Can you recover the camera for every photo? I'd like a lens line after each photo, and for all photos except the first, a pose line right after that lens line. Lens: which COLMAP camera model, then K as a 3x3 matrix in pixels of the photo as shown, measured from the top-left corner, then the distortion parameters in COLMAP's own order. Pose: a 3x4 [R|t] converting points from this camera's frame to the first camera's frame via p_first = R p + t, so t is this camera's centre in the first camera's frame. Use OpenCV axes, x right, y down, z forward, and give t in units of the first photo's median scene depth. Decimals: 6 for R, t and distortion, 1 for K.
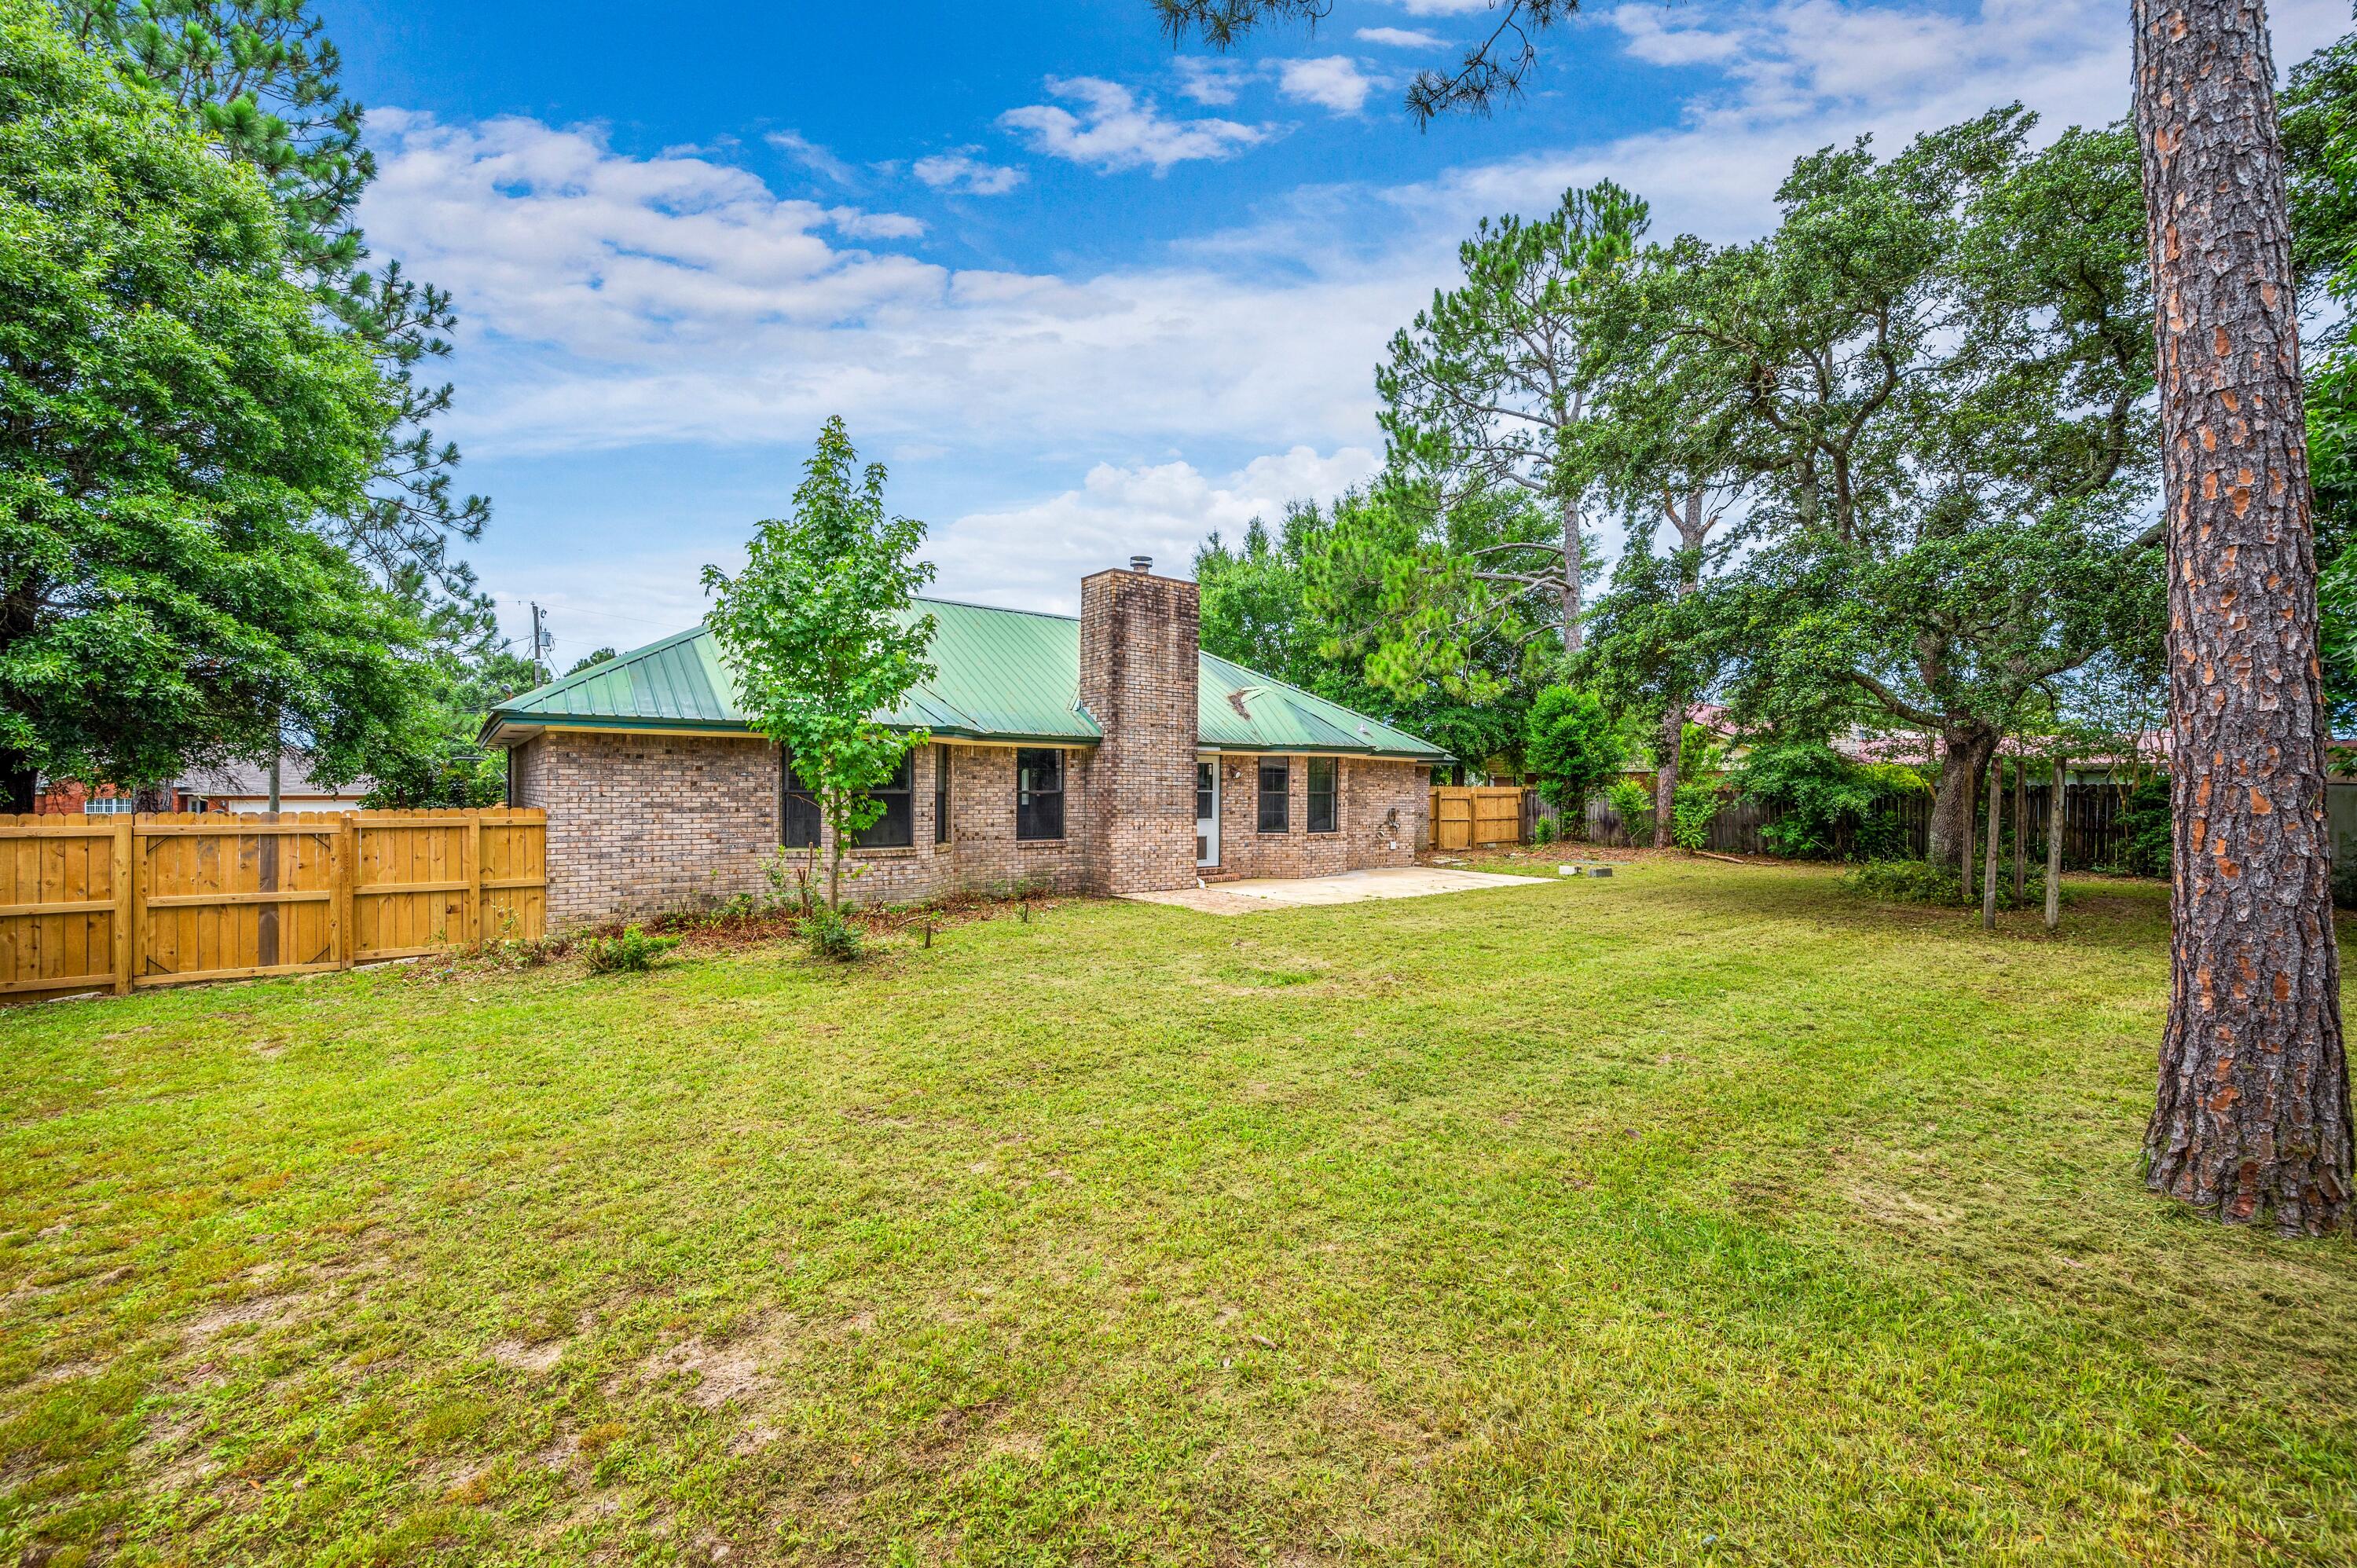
lens RADIAL K [[949.0, 0, 1191.1], [0, 949.0, 792.7], [0, 0, 1]] dist [-0.006078, -0.000063]
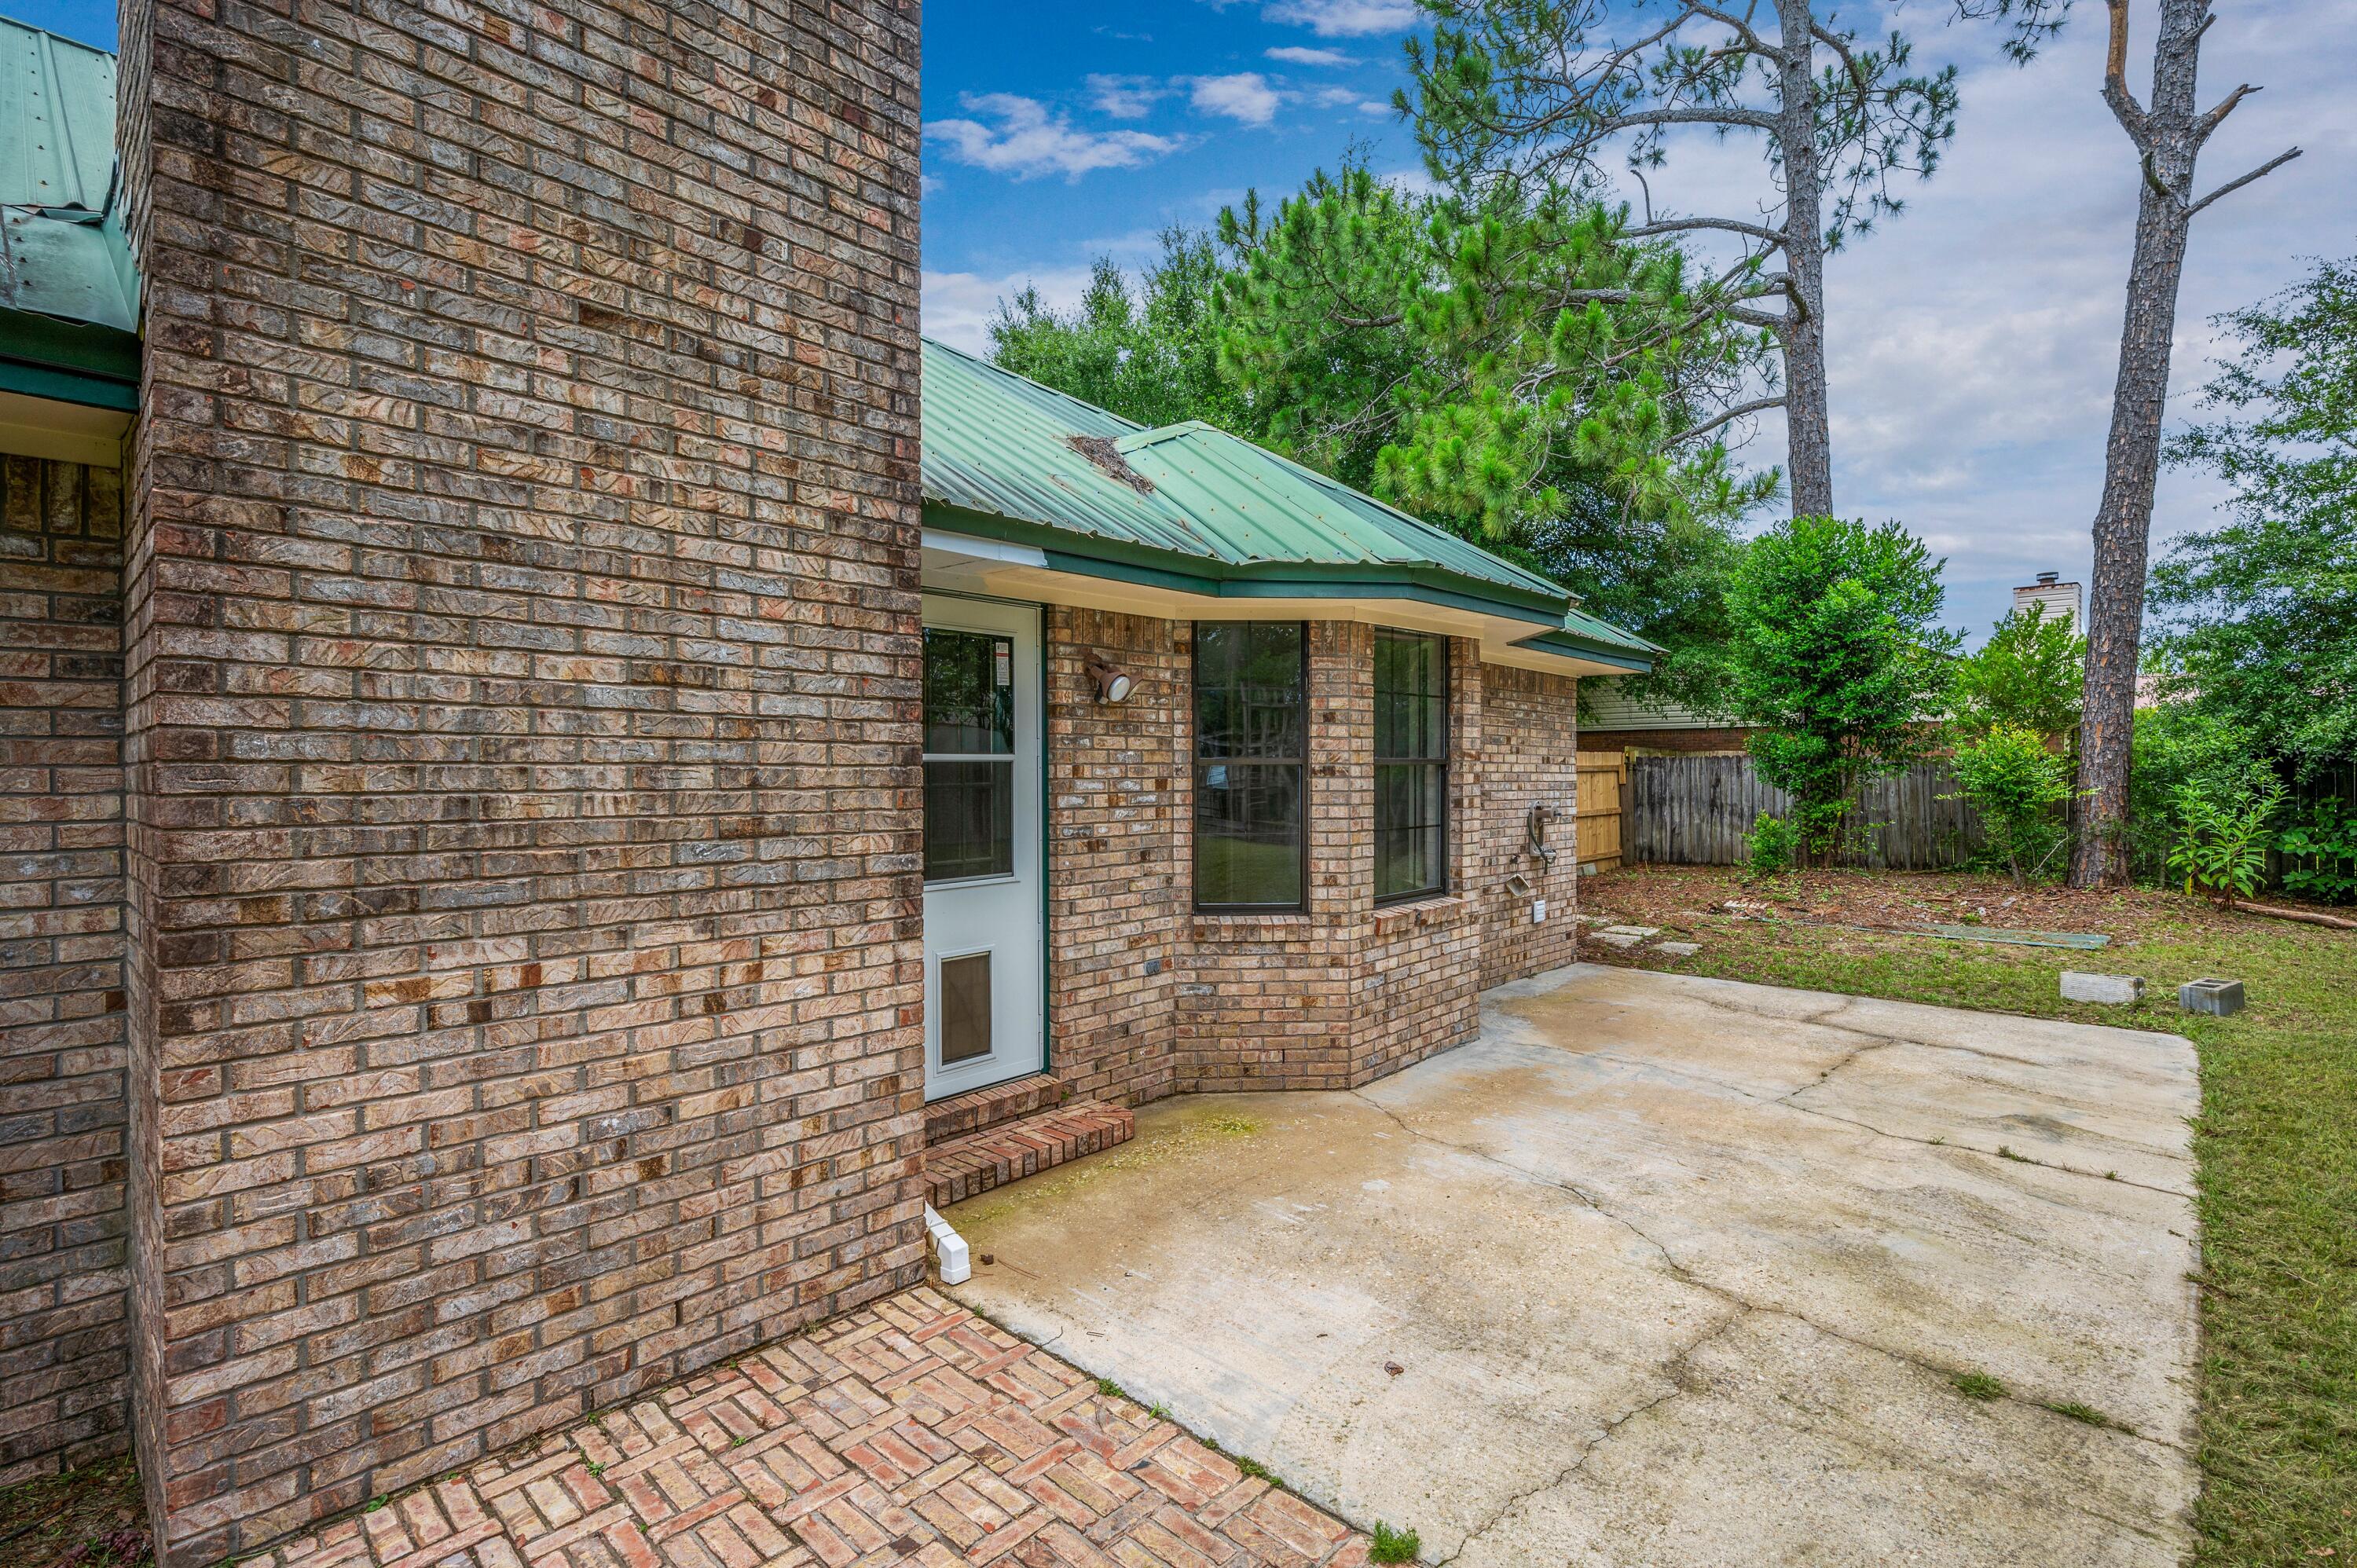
lens RADIAL K [[1105.9, 0, 1182.9], [0, 1105.9, 776.4], [0, 0, 1]] dist [-0.005236, 0.000616]
pose [[0.987979, -0.012410, 0.154089, 0.023232], [0.011837, 0.999919, 0.004634, 0.002425], [-0.154134, -0.002754, 0.988046, 0.760456]]
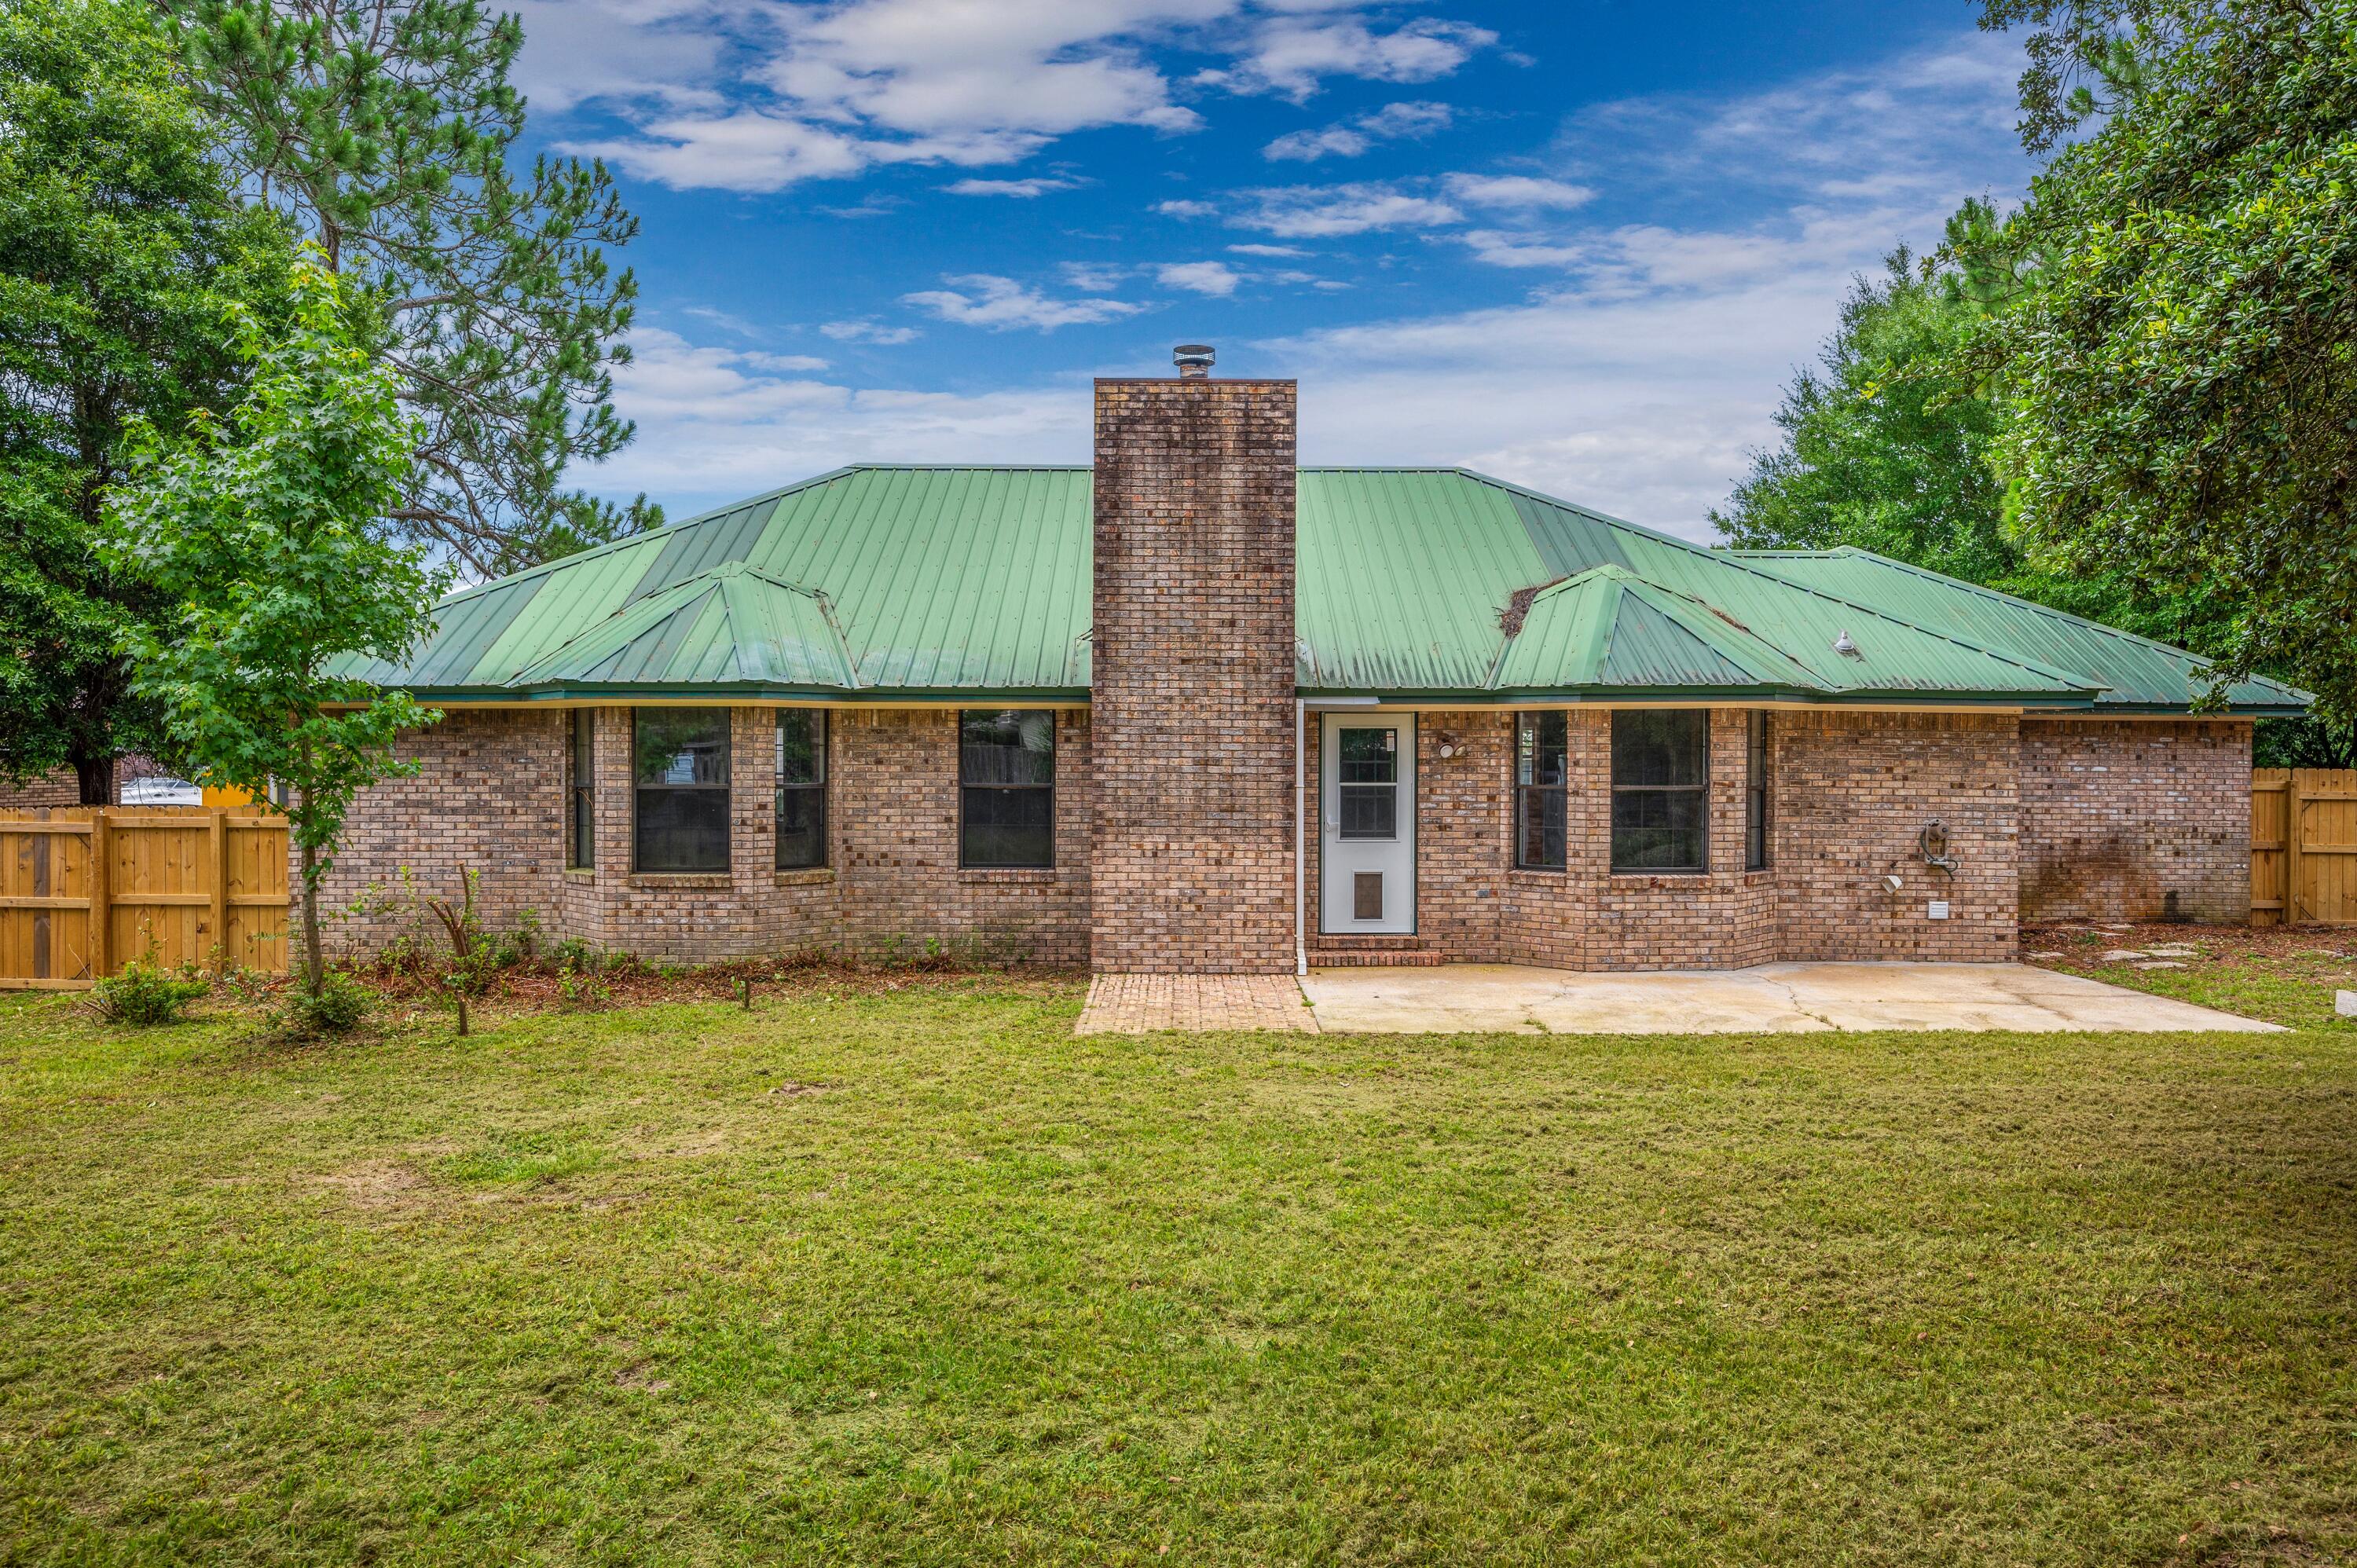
lens RADIAL K [[1542.4, 0, 1176.8], [0, 1542.4, 773.6], [0, 0, 1]] dist [-0.016998, -0.000632]
pose [[0.791990, -0.000575, -0.610534, 0.452734], [-0.000406, 0.999999, -0.001467, -0.006287], [0.610535, 0.001410, 0.791988, 0.293827]]
